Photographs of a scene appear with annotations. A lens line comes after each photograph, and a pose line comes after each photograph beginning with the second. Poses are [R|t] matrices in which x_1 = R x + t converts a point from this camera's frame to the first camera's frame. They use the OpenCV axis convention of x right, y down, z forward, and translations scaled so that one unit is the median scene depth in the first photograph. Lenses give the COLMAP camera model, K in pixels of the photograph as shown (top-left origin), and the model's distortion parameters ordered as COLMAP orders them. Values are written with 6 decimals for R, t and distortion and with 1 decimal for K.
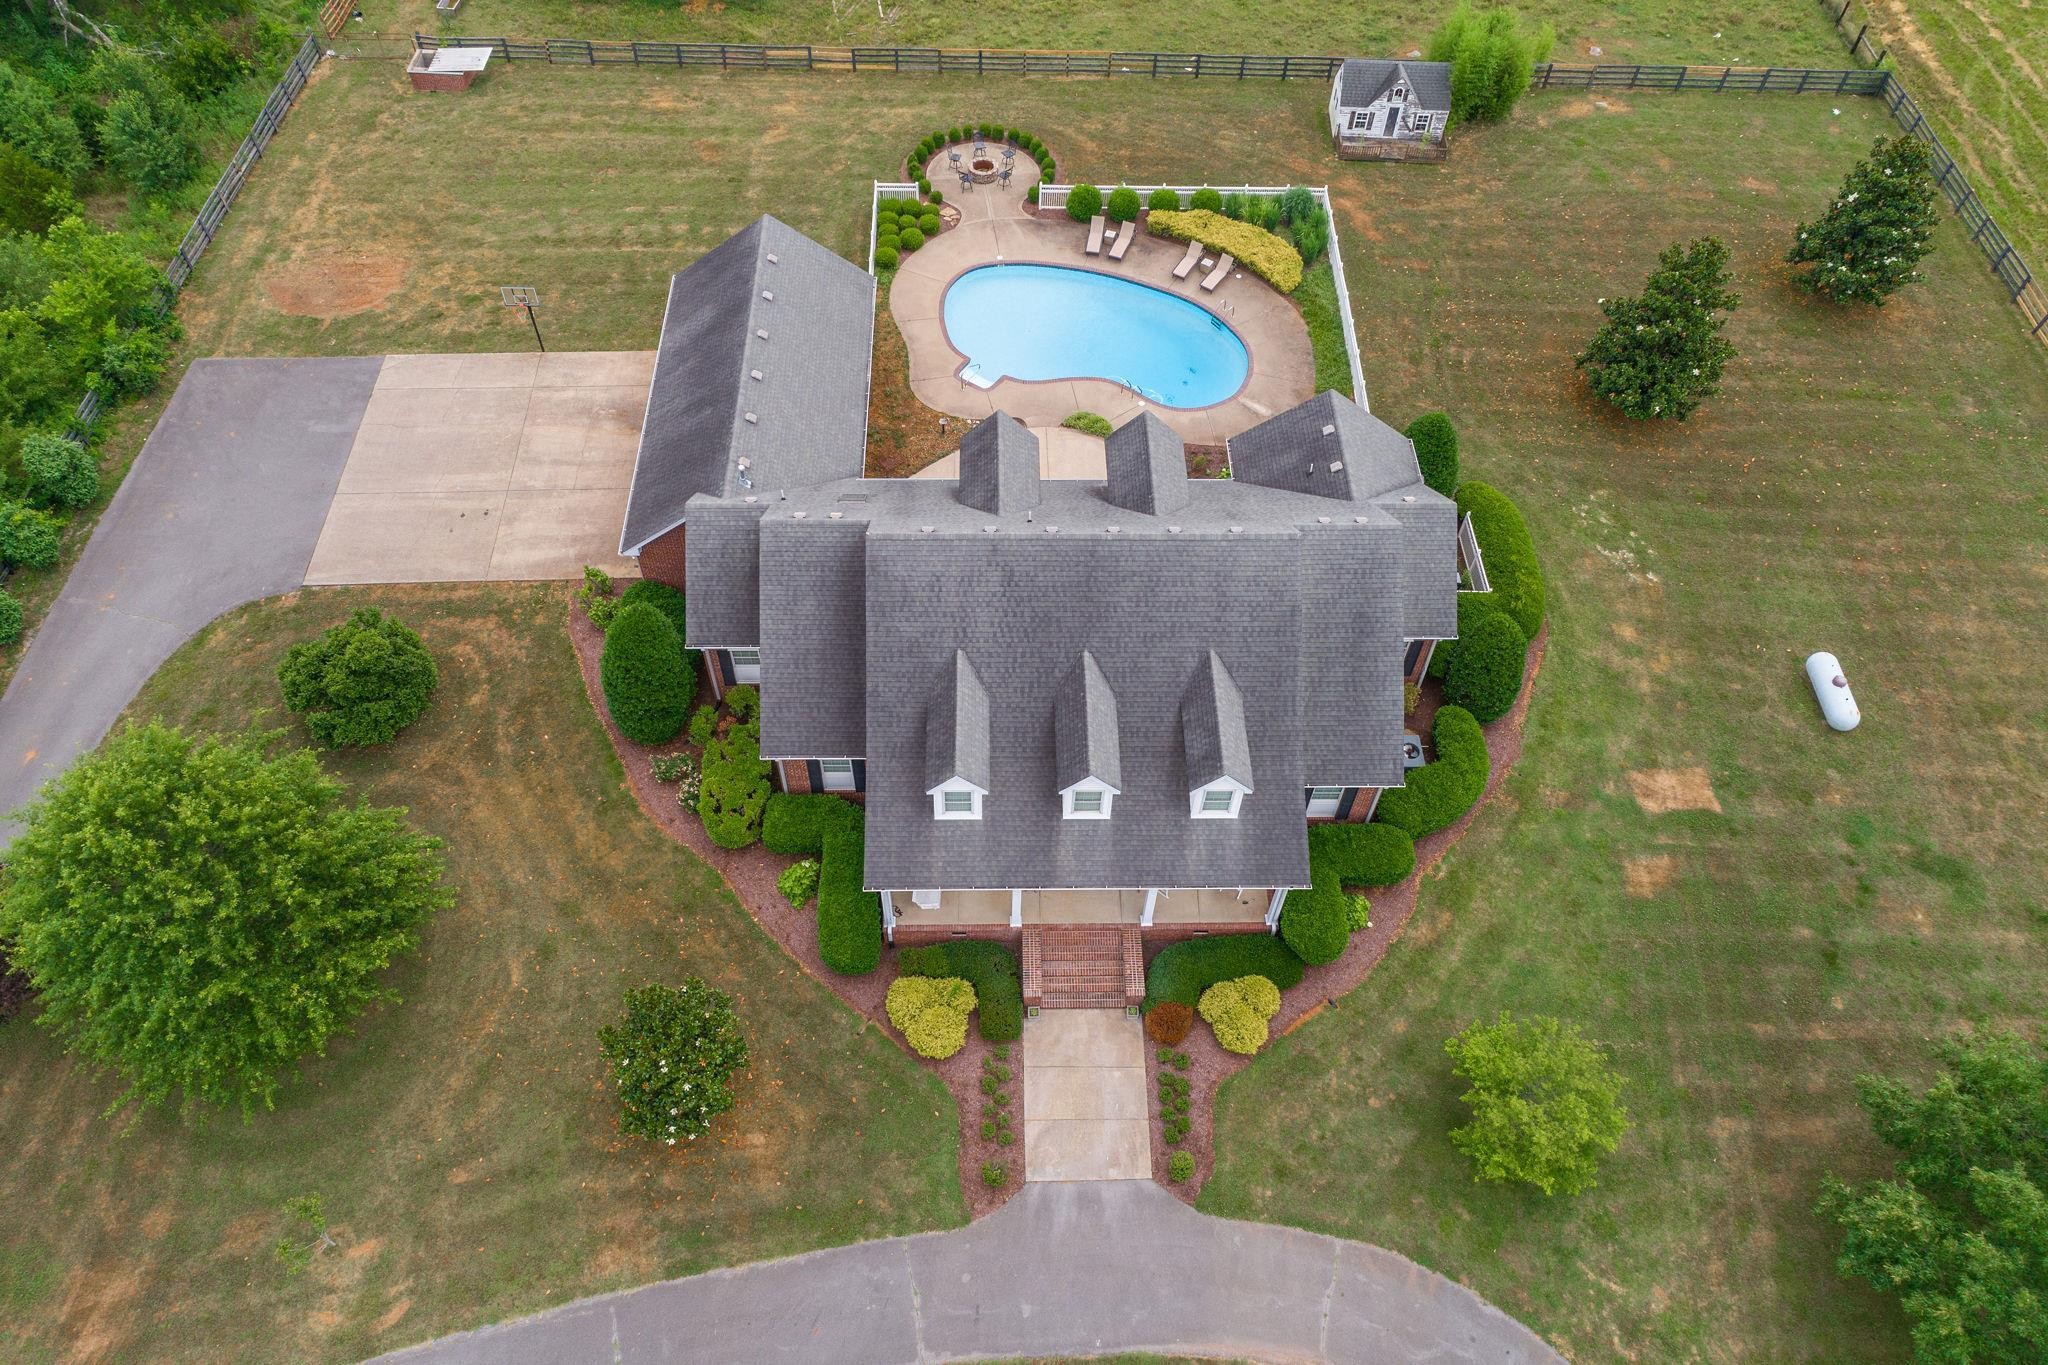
lens RADIAL K [[1379.1, 0, 1024.0], [0, 1379.1, 682.5], [0, 0, 1]] dist [0.017533, 0.003034]
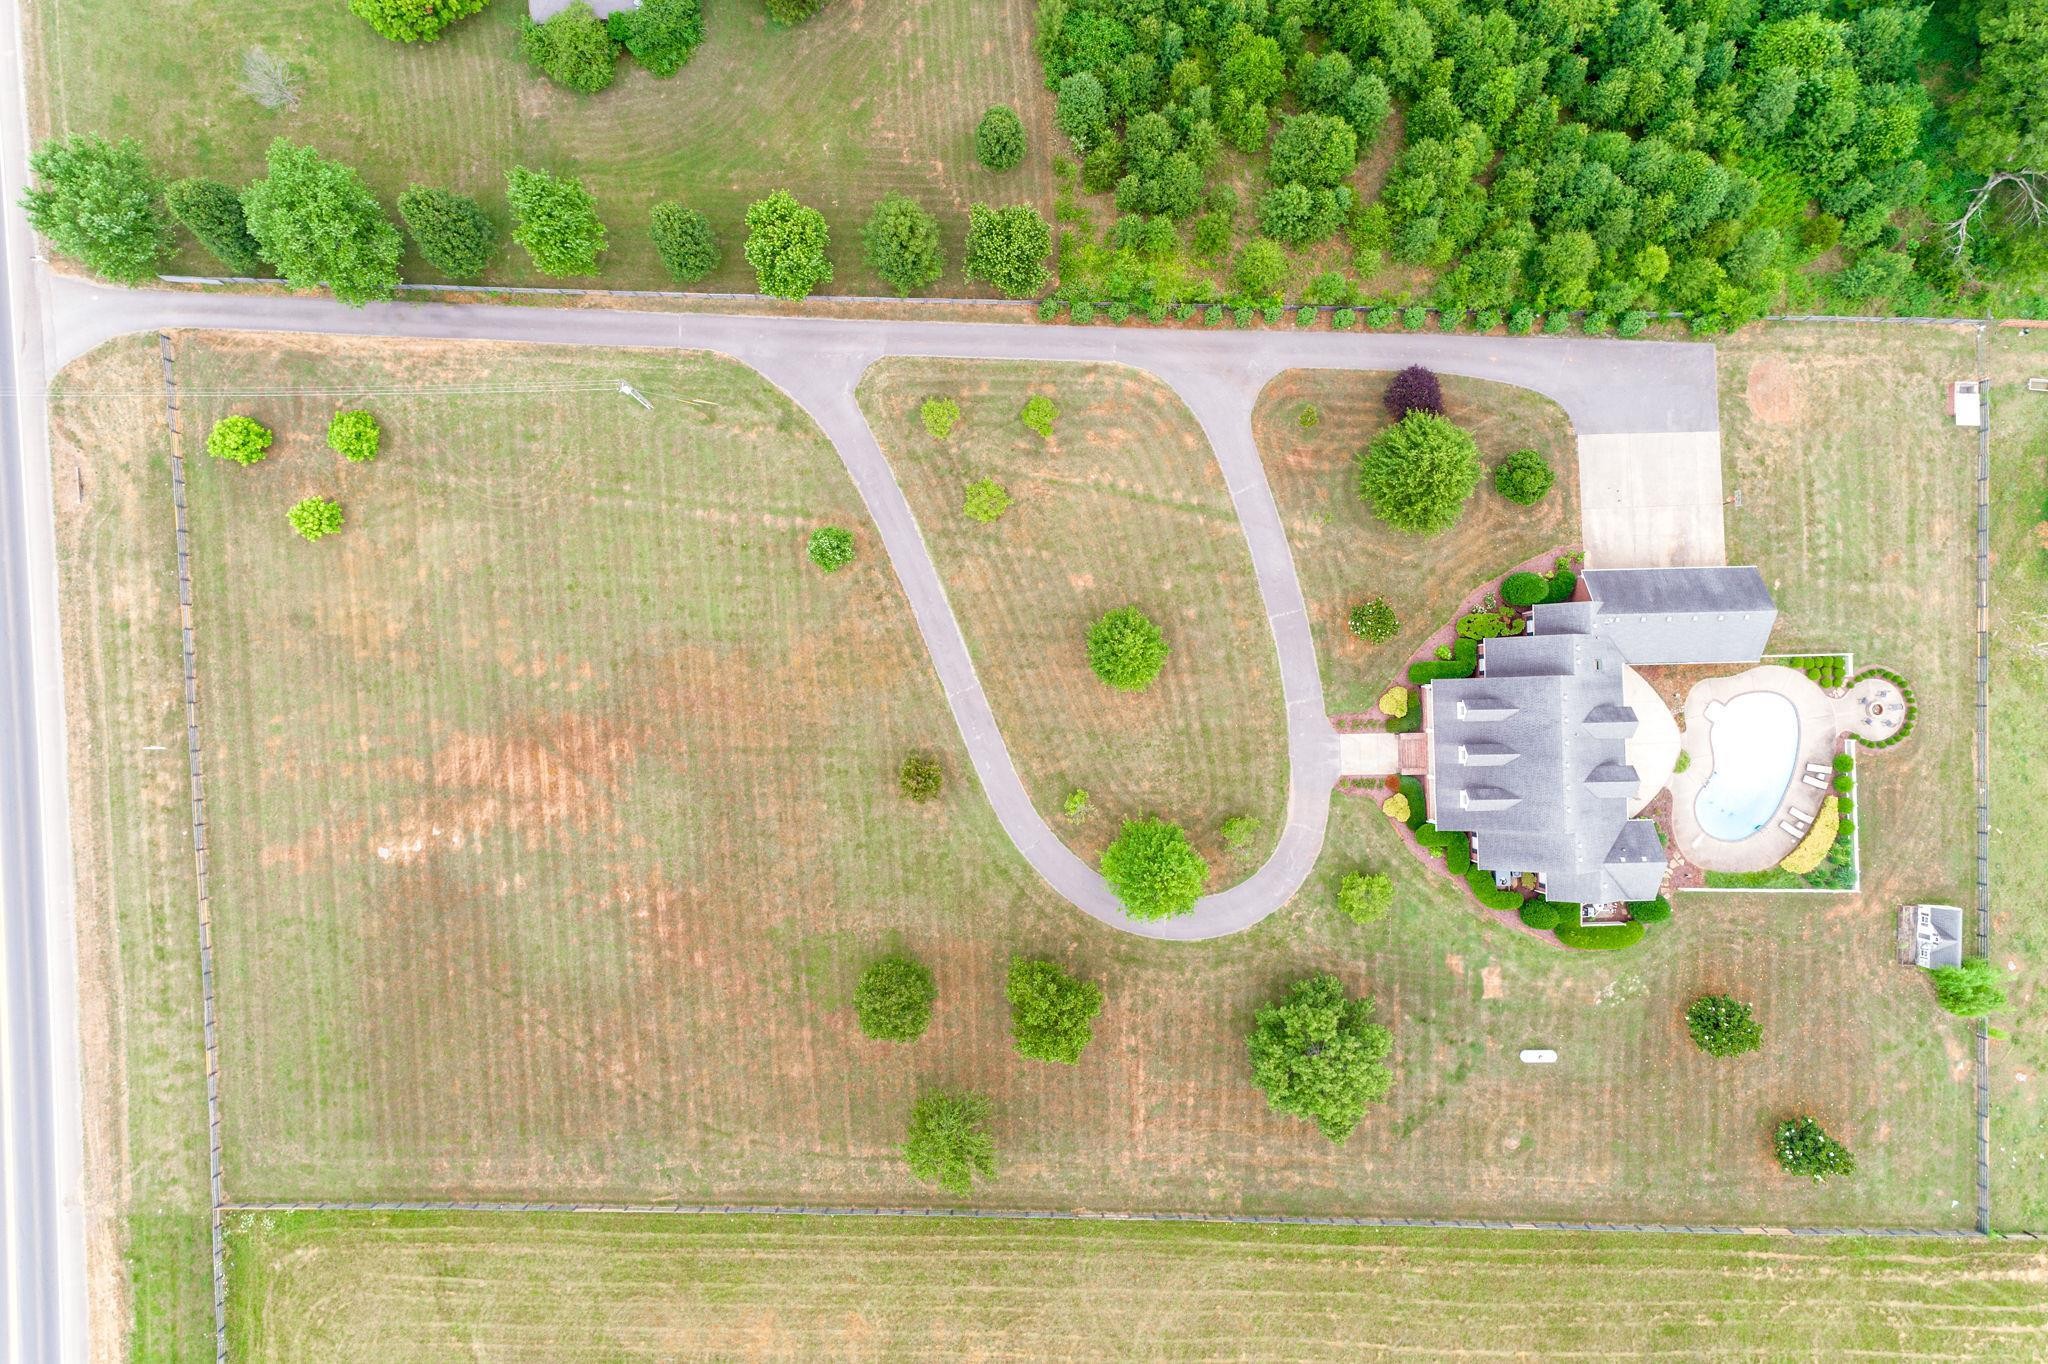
lens RADIAL K [[1379.1, 0, 1024.0], [0, 1379.1, 682.0], [0, 0, 1]] dist [0.017533, 0.003034]
pose [[0.004472, 0.999076, -0.042753, 0.010987], [-0.800317, 0.029209, 0.598865, -0.786419], [0.599560, 0.031538, 0.799708, -1.615188]]
